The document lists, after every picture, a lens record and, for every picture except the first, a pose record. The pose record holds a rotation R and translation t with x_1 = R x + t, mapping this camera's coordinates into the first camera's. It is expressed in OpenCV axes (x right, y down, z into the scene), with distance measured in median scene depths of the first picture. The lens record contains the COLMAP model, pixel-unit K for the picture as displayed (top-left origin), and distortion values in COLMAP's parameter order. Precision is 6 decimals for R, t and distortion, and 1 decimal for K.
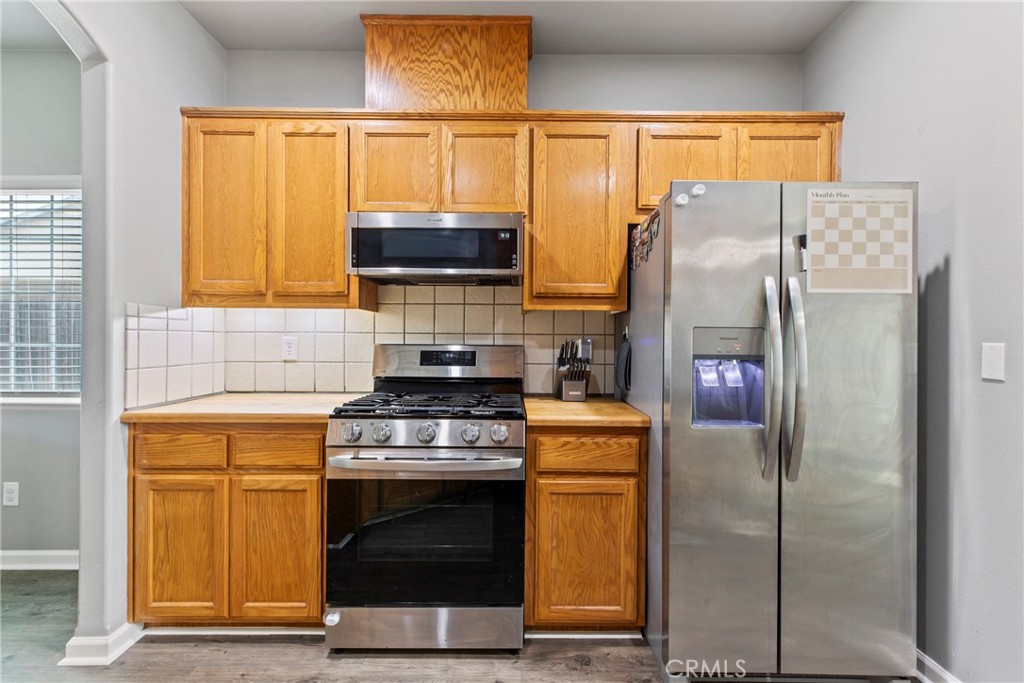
lens RADIAL K [[464.2, 0, 515.6], [0, 464.2, 338.0], [0, 0, 1]] dist [0.001274, 0.000144]
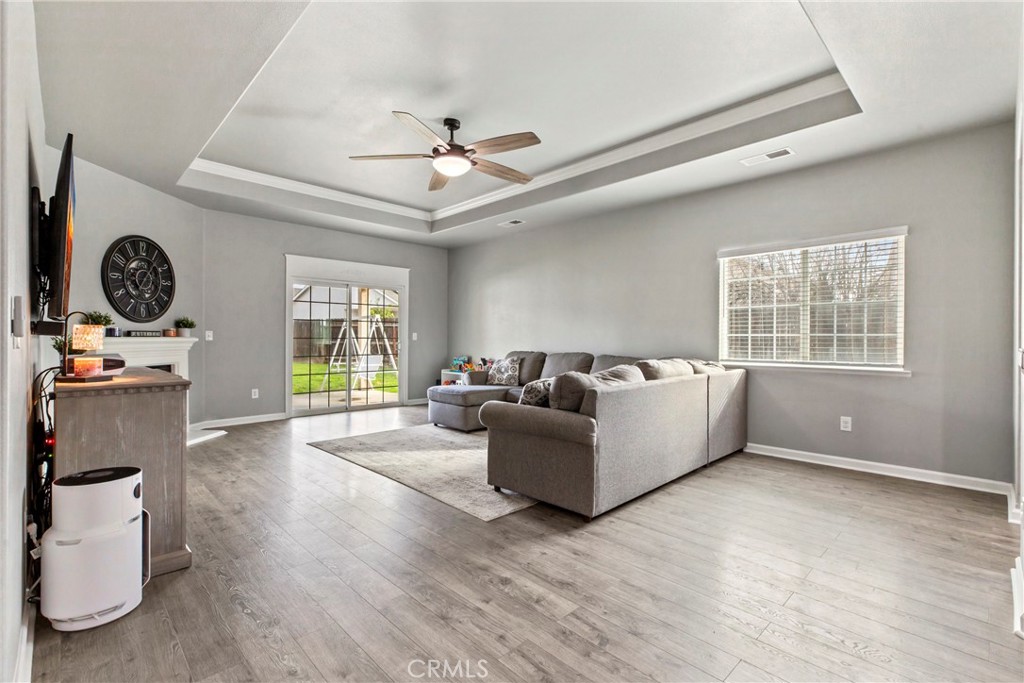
lens RADIAL K [[464.2, 0, 515.6], [0, 464.2, 338.0], [0, 0, 1]] dist [0.001274, 0.000144]
pose [[0.690989, -0.000627, -0.722865, -0.783731], [-0.000860, 0.999998, -0.001689, 0.038868], [0.722865, 0.001789, 0.690987, -1.097969]]
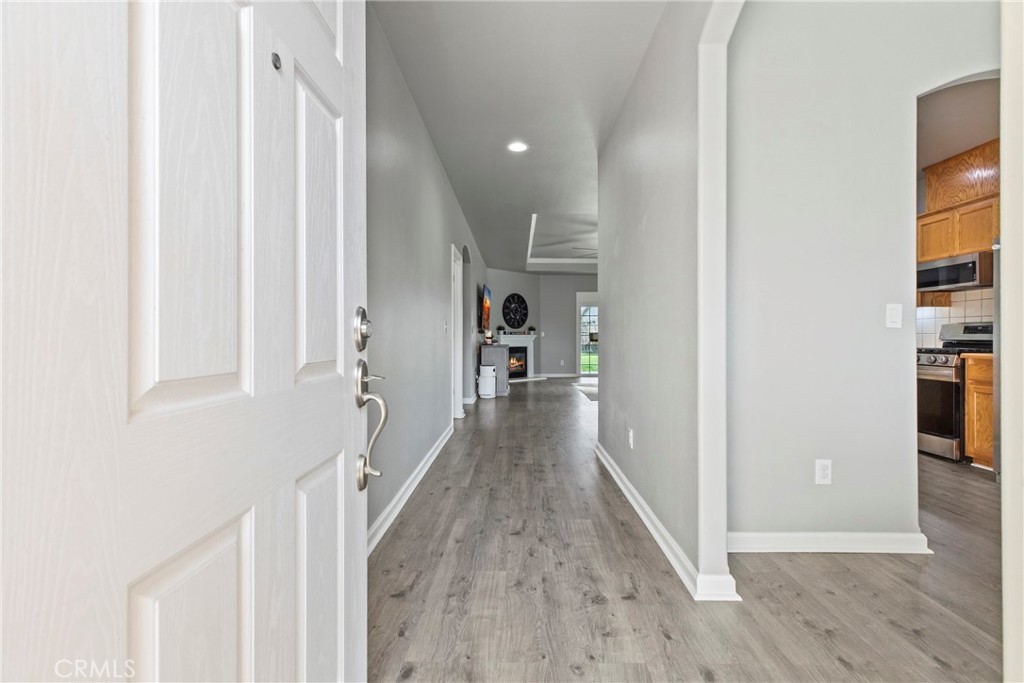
lens RADIAL K [[464.2, 0, 515.6], [0, 464.2, 338.0], [0, 0, 1]] dist [0.001274, 0.000144]
pose [[-0.015564, -0.002208, -0.999876, 1.708523], [0.000133, 0.999998, -0.002211, 0.081056], [0.999879, -0.000168, -0.015564, -0.782441]]
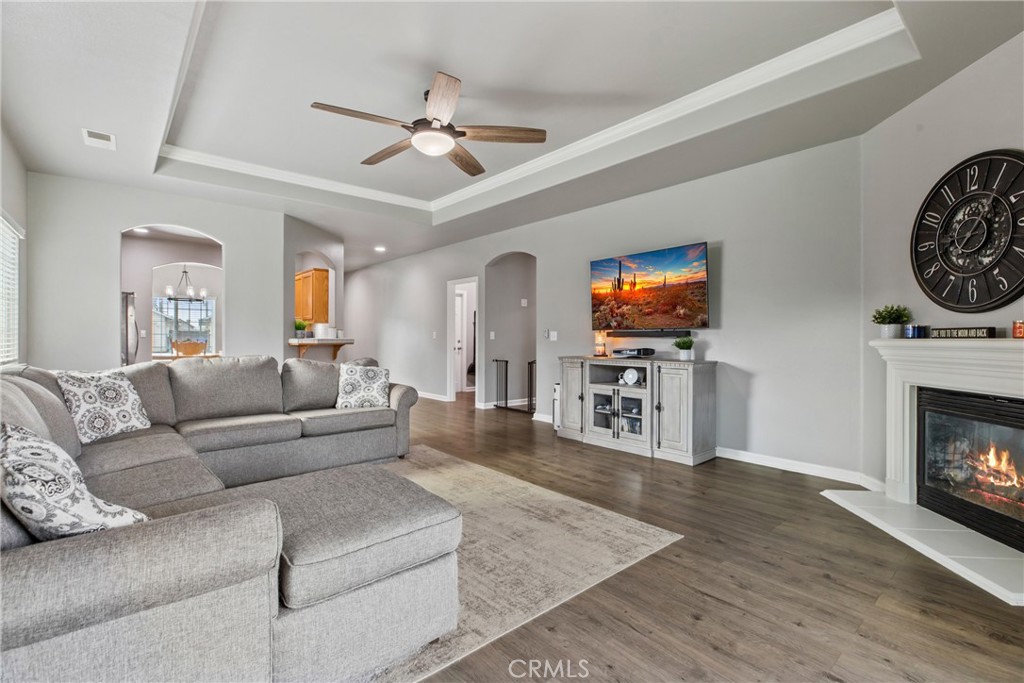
lens RADIAL K [[464.2, 0, 515.6], [0, 464.2, 338.0], [0, 0, 1]] dist [0.001274, 0.000144]
pose [[-0.649998, -0.003984, 0.759925, -3.673293], [-0.004474, 0.999989, 0.001415, 0.033483], [-0.759923, -0.002480, -0.650009, 0.795745]]
